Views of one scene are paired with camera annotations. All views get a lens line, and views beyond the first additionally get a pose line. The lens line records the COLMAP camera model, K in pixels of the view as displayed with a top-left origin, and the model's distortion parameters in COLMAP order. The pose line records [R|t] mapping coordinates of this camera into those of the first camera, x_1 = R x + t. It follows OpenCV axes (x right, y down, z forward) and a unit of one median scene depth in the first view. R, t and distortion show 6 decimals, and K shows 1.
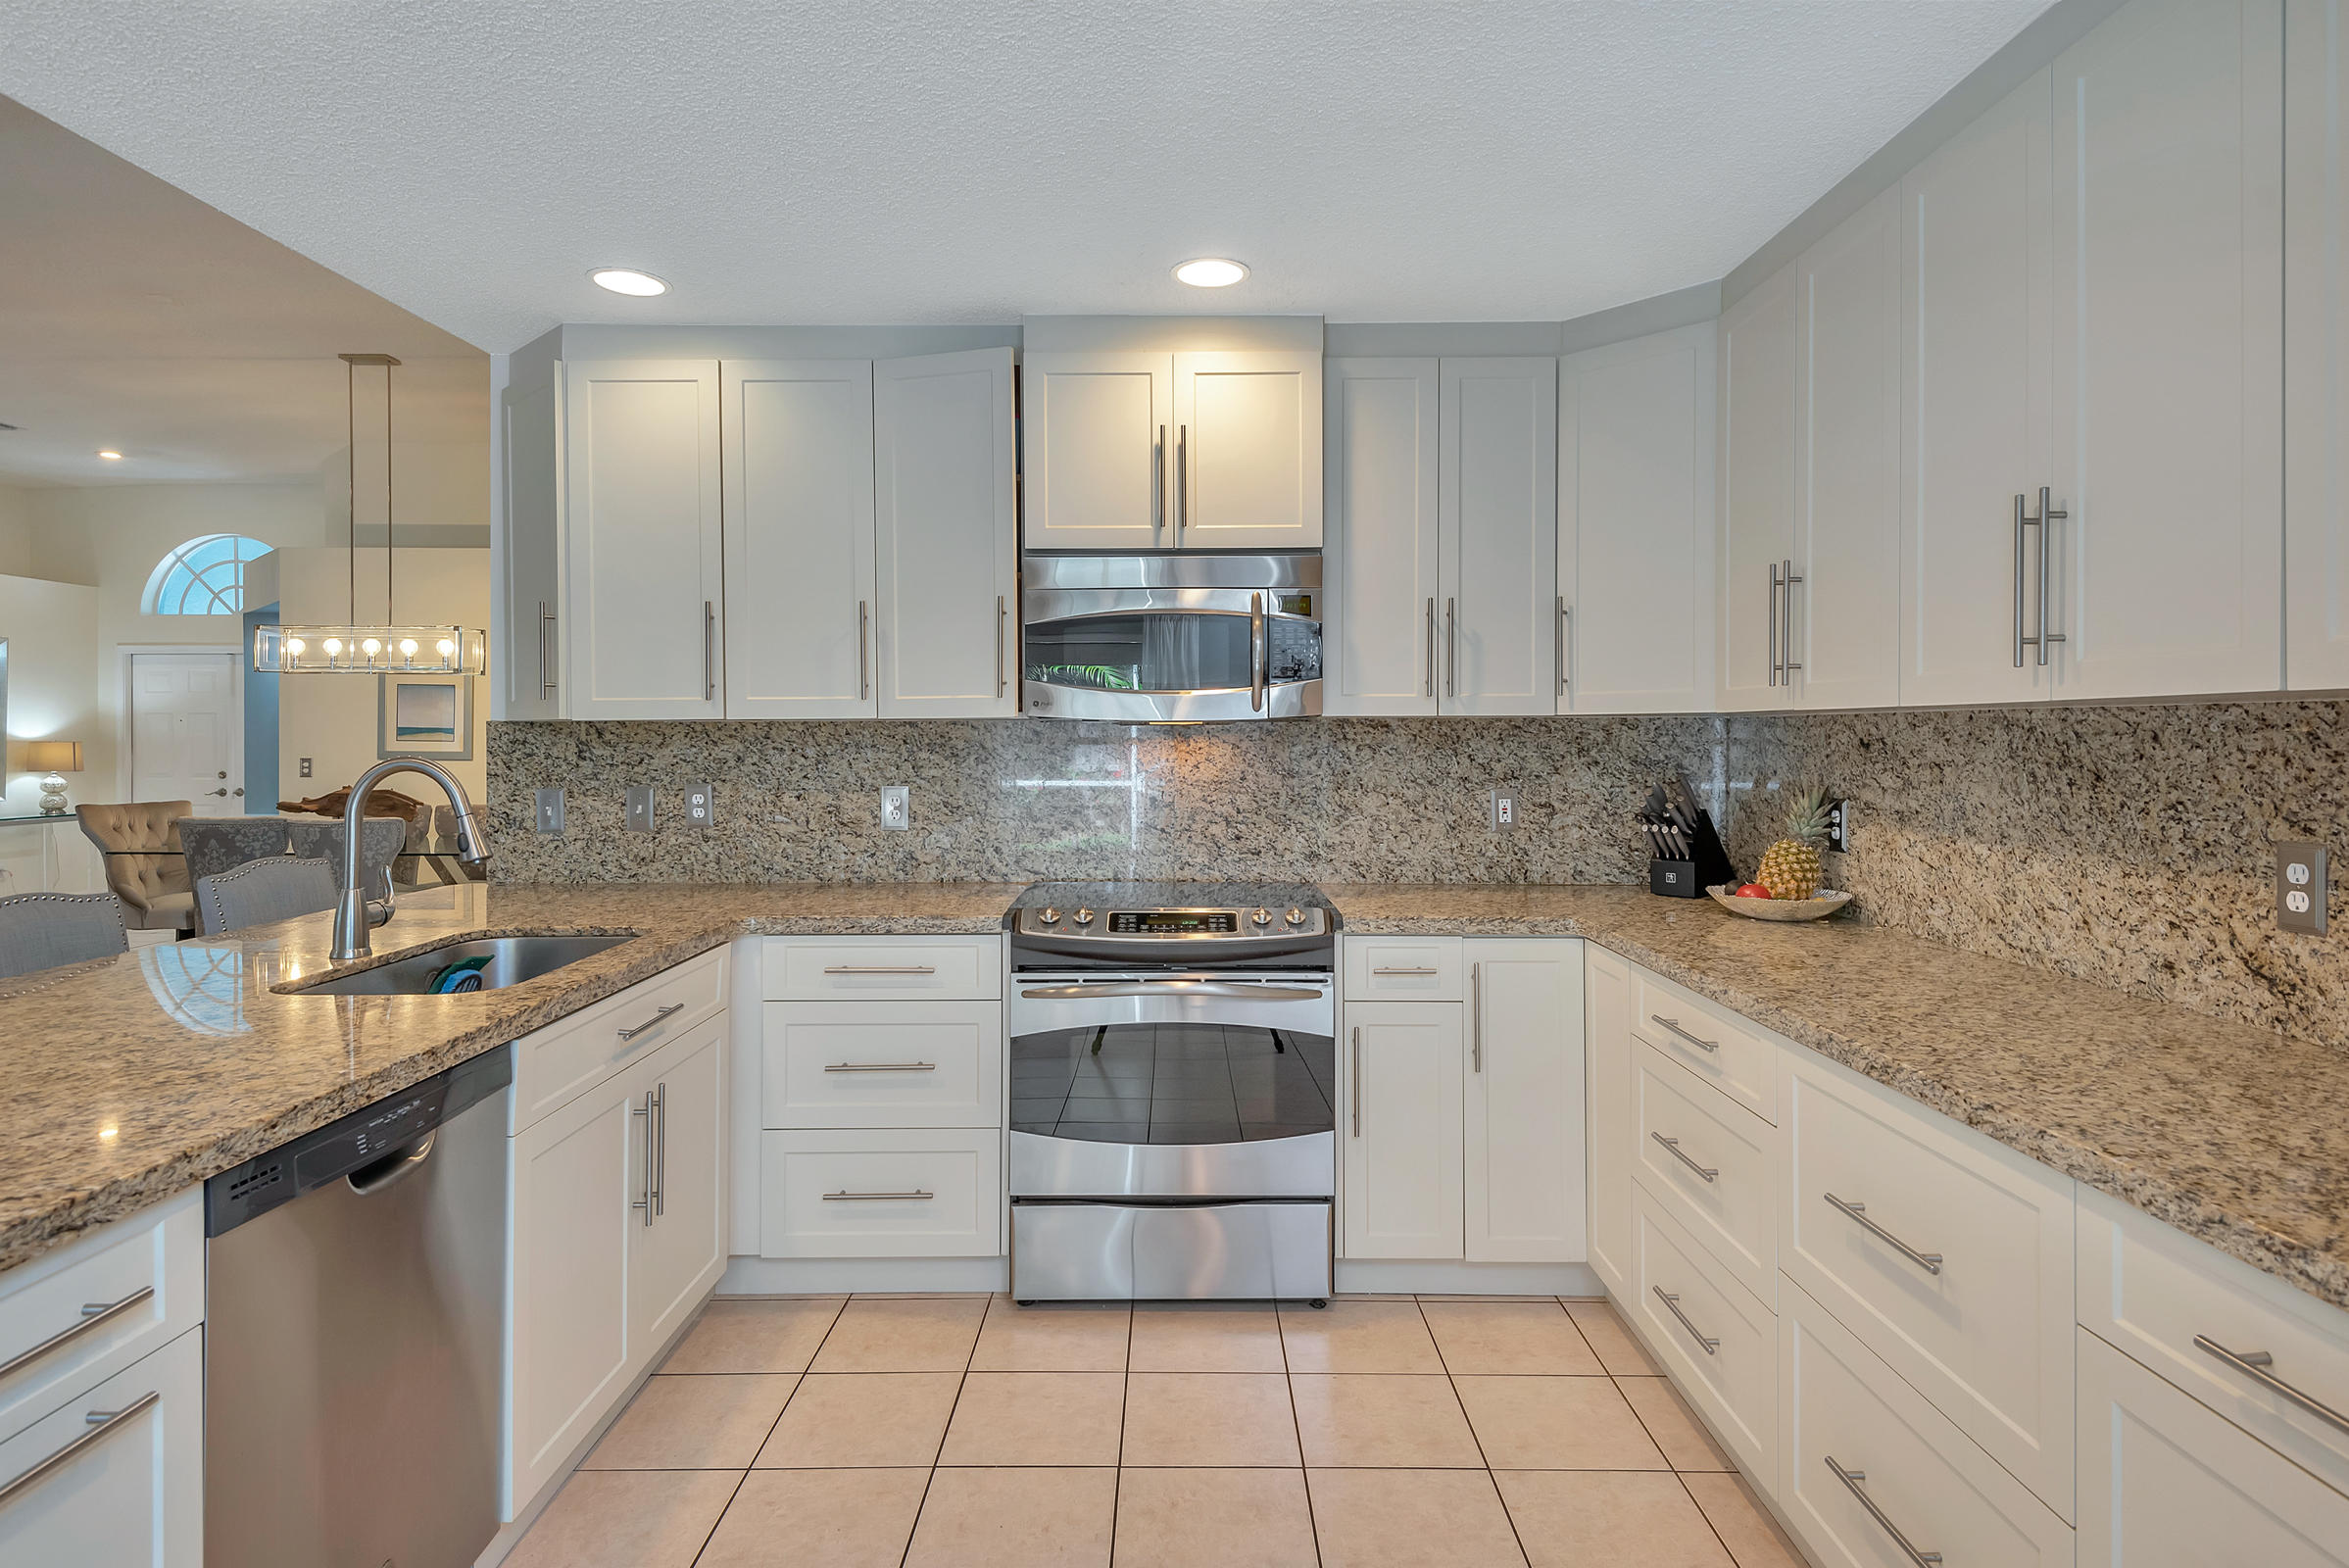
lens RADIAL K [[1251.6, 0, 1163.1], [0, 1251.6, 733.9], [0, 0, 1]] dist [0.021262, -0.013913]
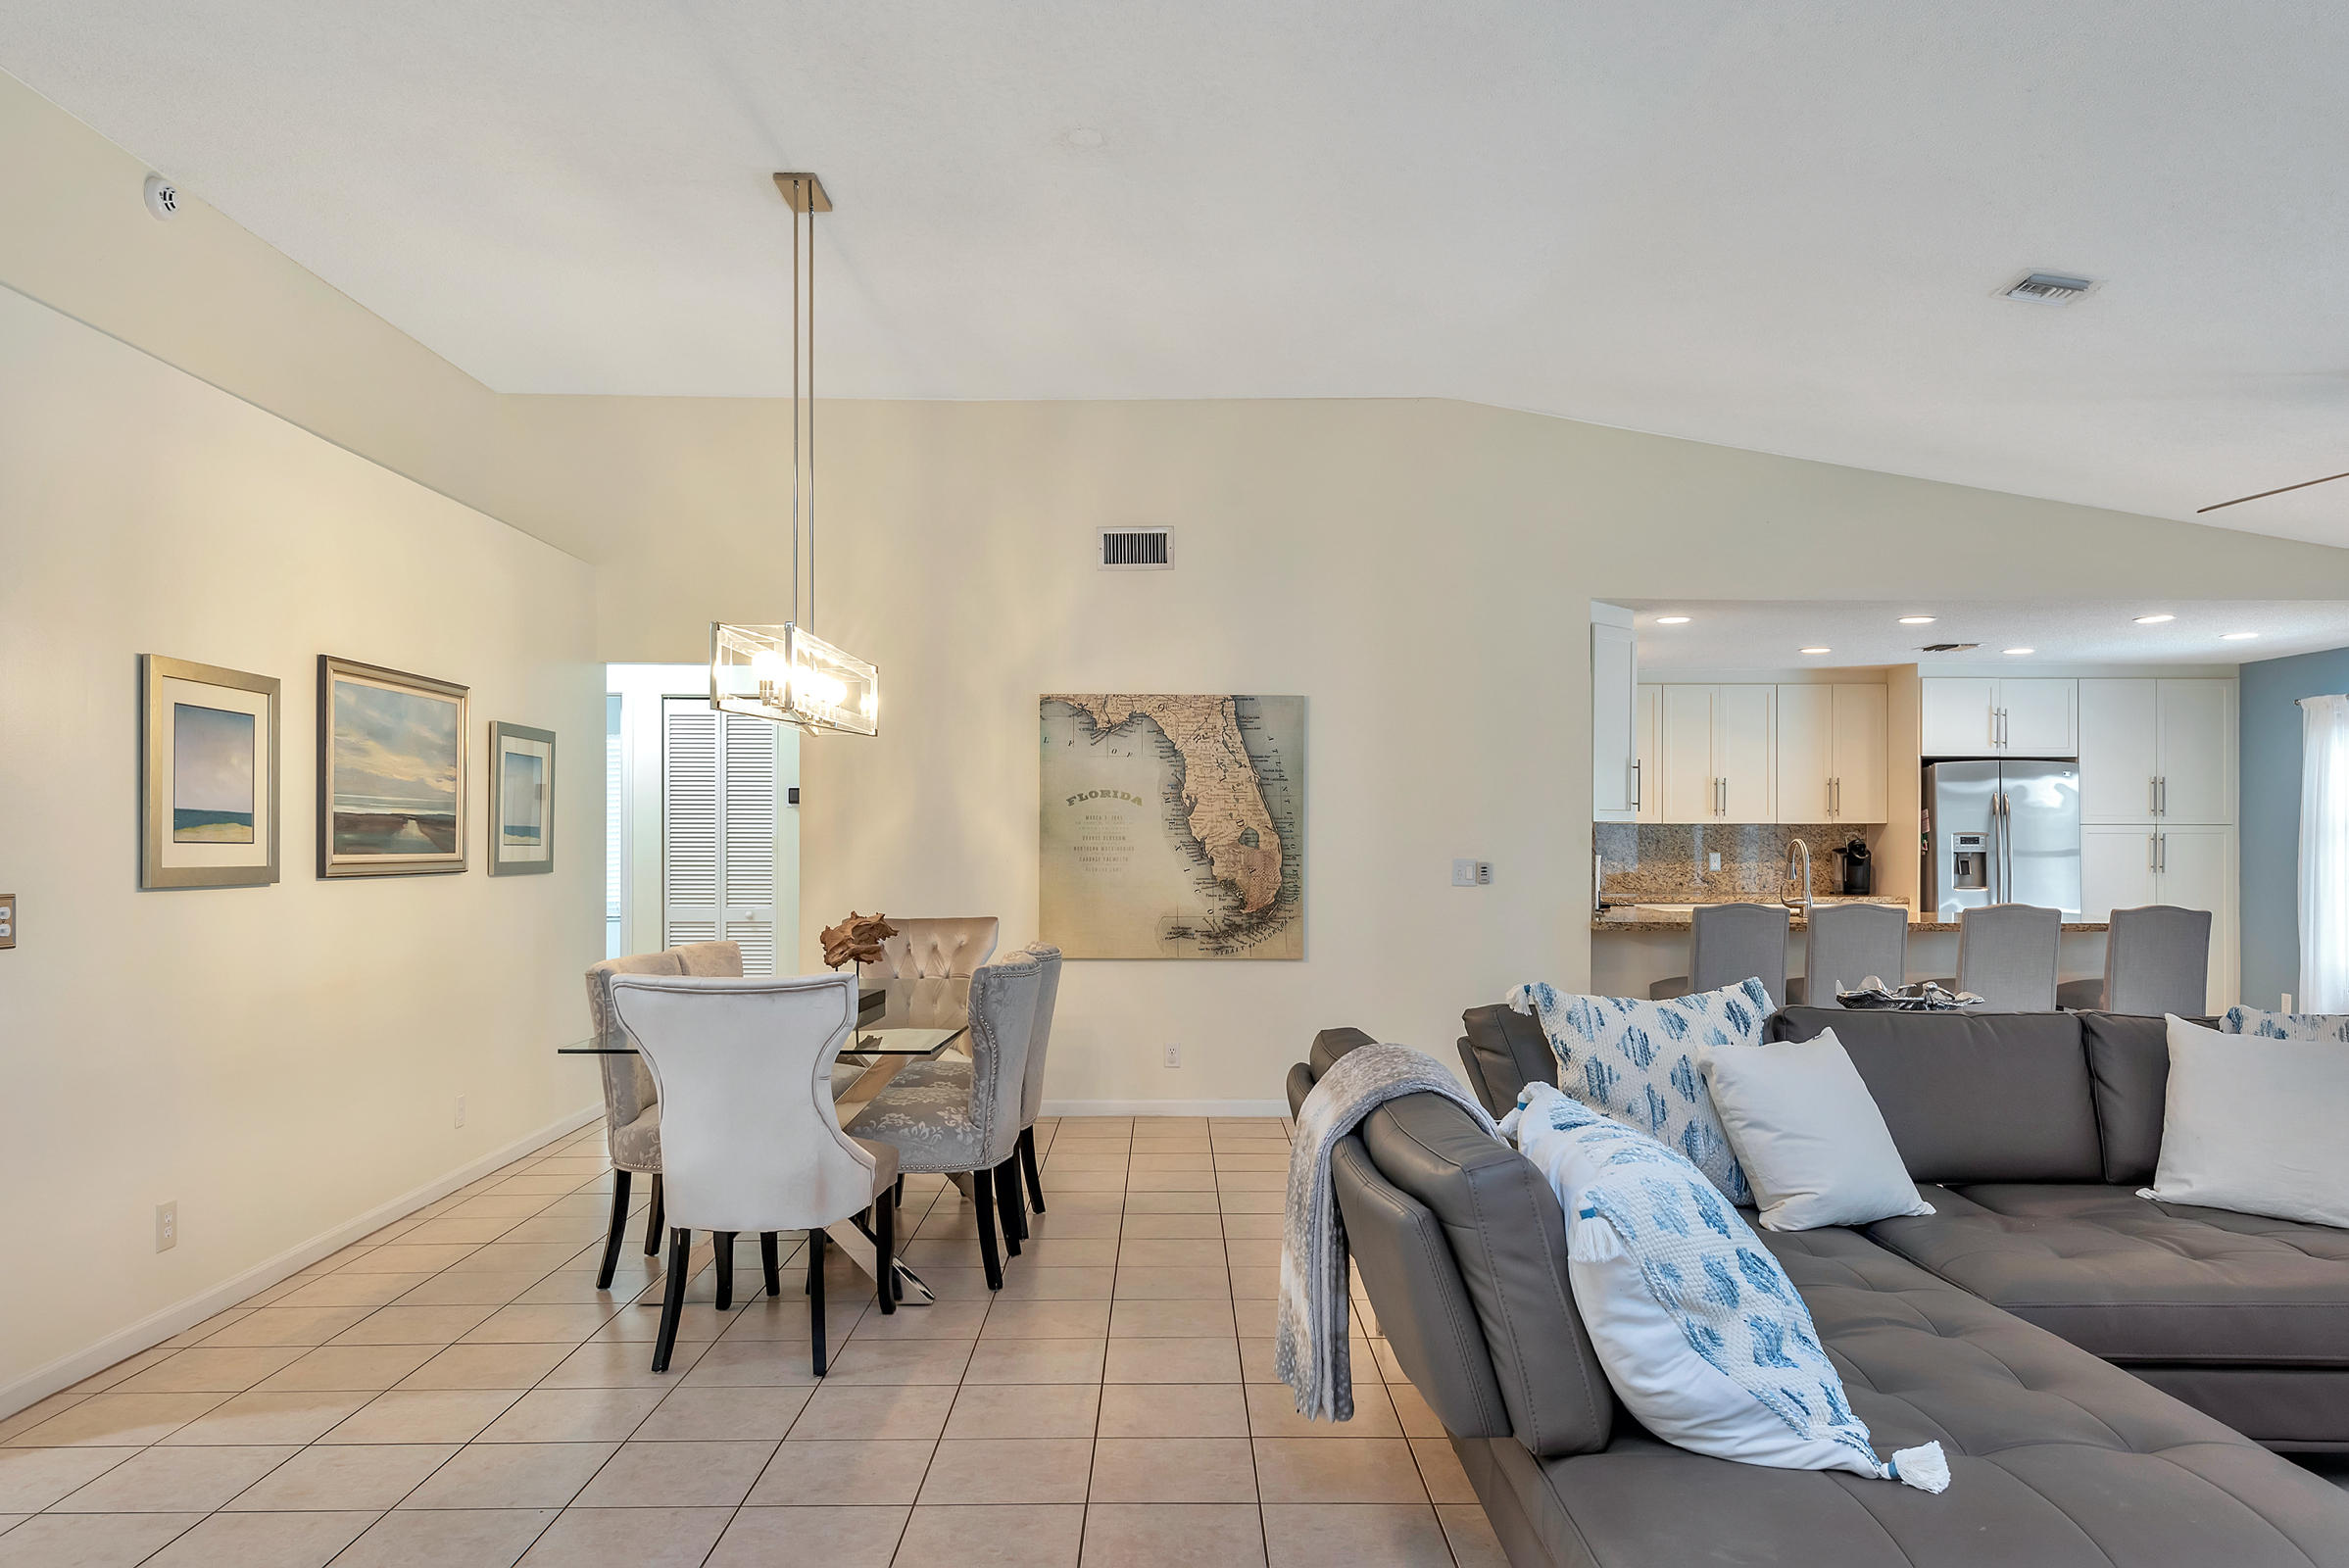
lens RADIAL K [[1564.5, 0, 1150.9], [0, 1564.5, 821.9], [0, 0, 1]] dist [0.028457, -0.011083]
pose [[-0.002238, 0.008018, 0.999965, -2.851435], [0.000362, 0.999968, -0.008017, 0.007776], [-0.999997, 0.000344, -0.002241, 1.755990]]
